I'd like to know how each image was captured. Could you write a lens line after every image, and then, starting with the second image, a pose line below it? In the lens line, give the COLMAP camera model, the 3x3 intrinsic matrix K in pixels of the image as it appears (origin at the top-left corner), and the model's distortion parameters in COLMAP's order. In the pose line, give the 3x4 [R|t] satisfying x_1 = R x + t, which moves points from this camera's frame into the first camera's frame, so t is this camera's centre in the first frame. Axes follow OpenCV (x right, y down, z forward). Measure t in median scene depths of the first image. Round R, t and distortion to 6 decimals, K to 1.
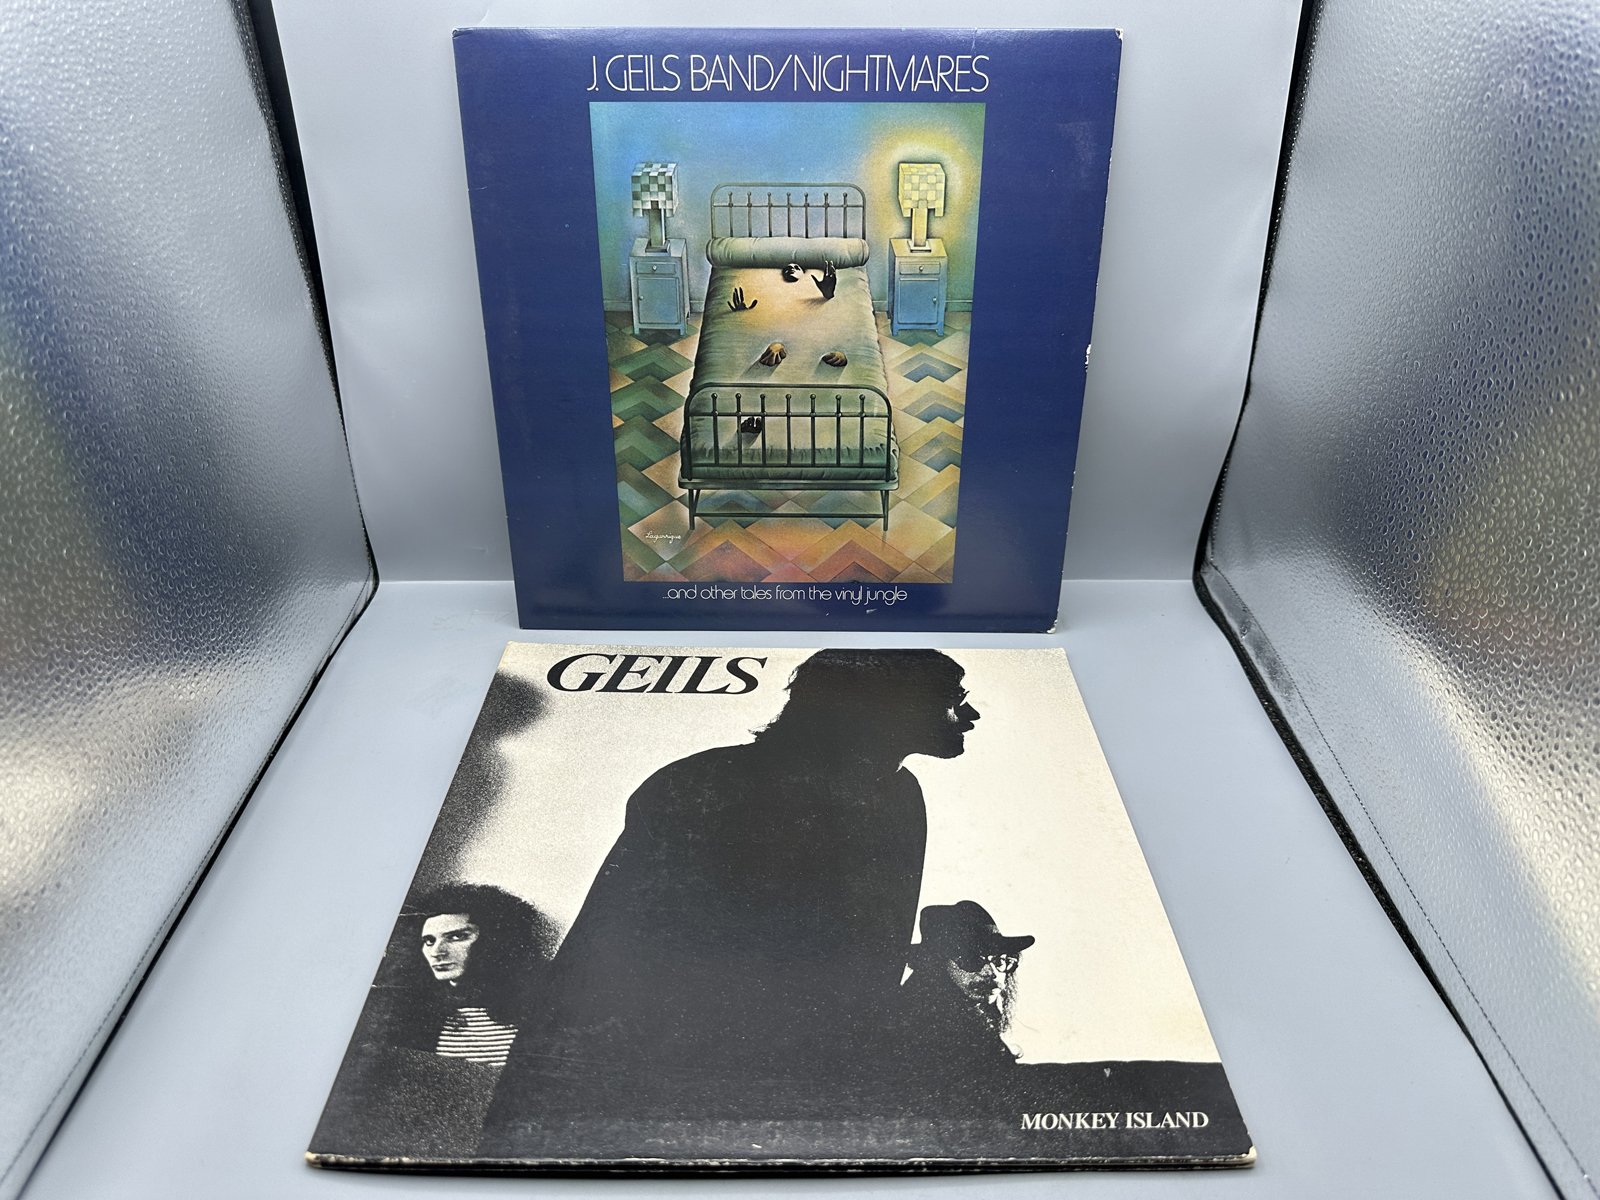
lens RADIAL K [[1226.7, 0, 800.0], [0, 1226.7, 600.0], [0, 0, 1]] dist [-0.007401, 0.006895]
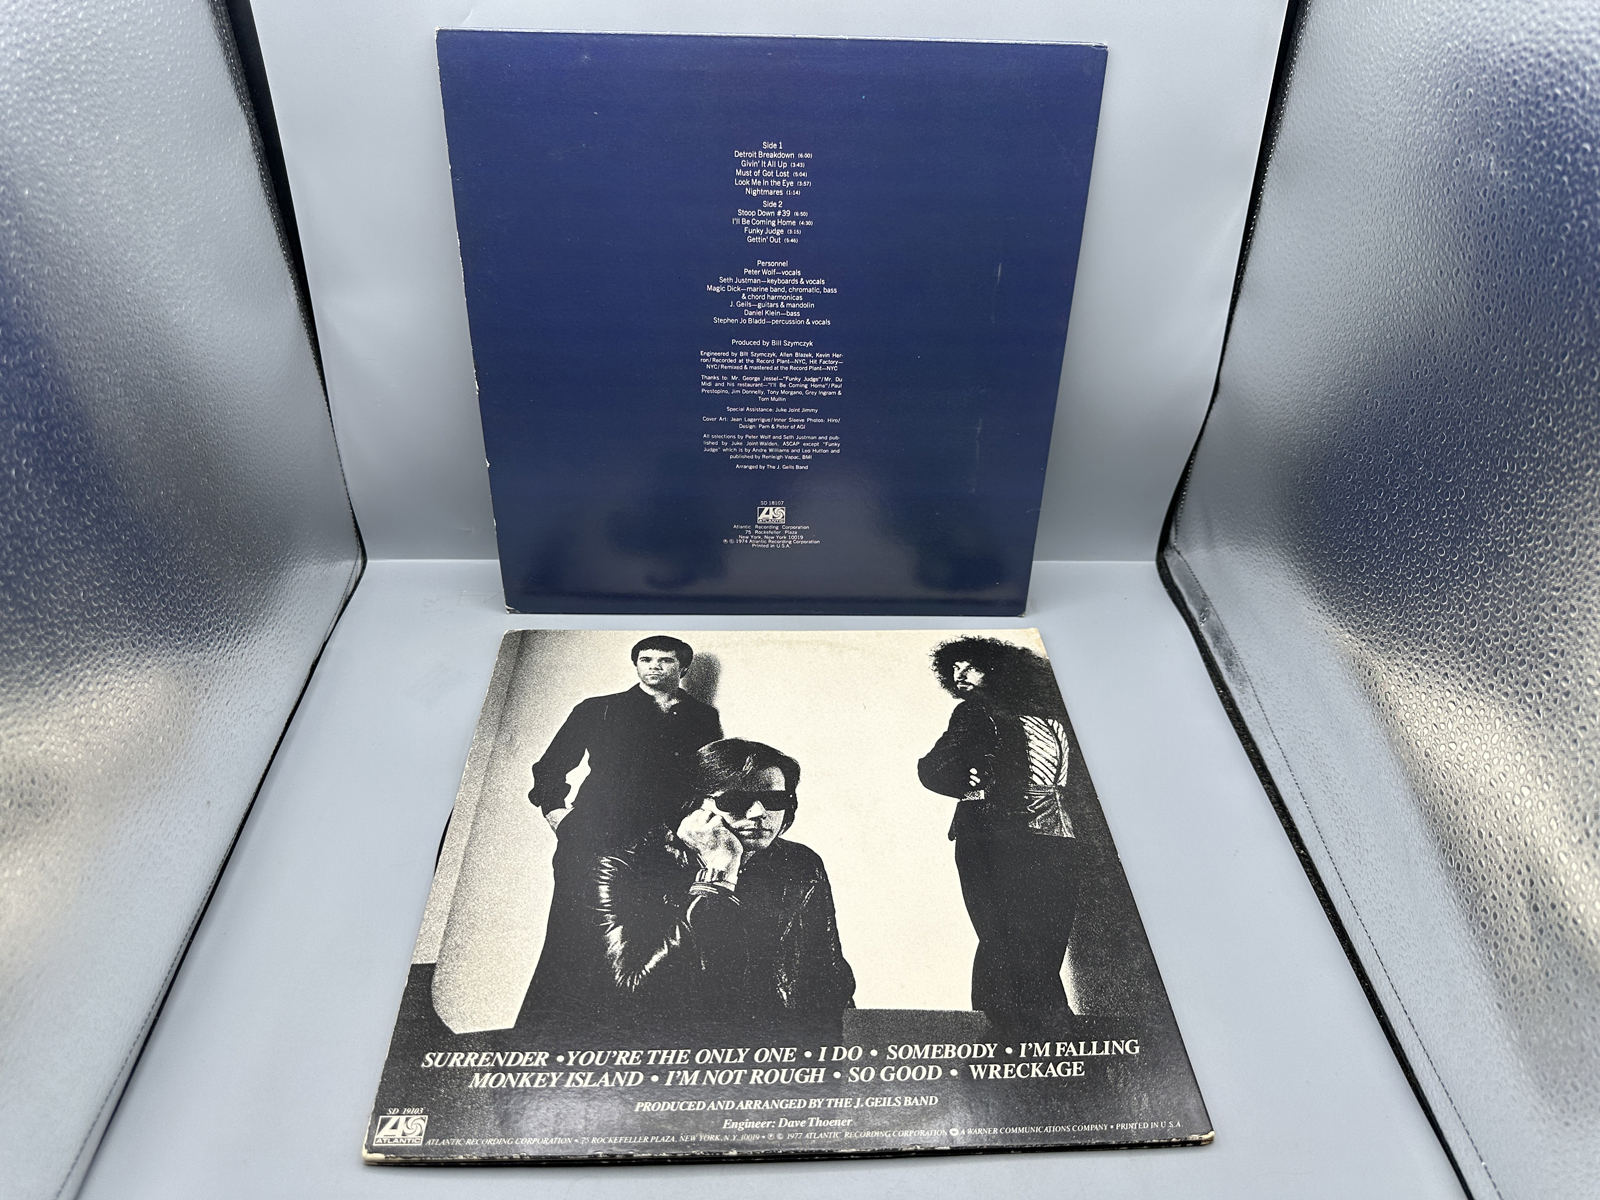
lens RADIAL K [[1226.7, 0, 800.0], [0, 1226.7, 600.0], [0, 0, 1]] dist [-0.007401, 0.006895]
pose [[0.999467, 0.003769, 0.032428, -0.020052], [-0.006982, 0.995011, 0.099525, -0.106729], [-0.031891, -0.099698, 0.994507, -0.037739]]
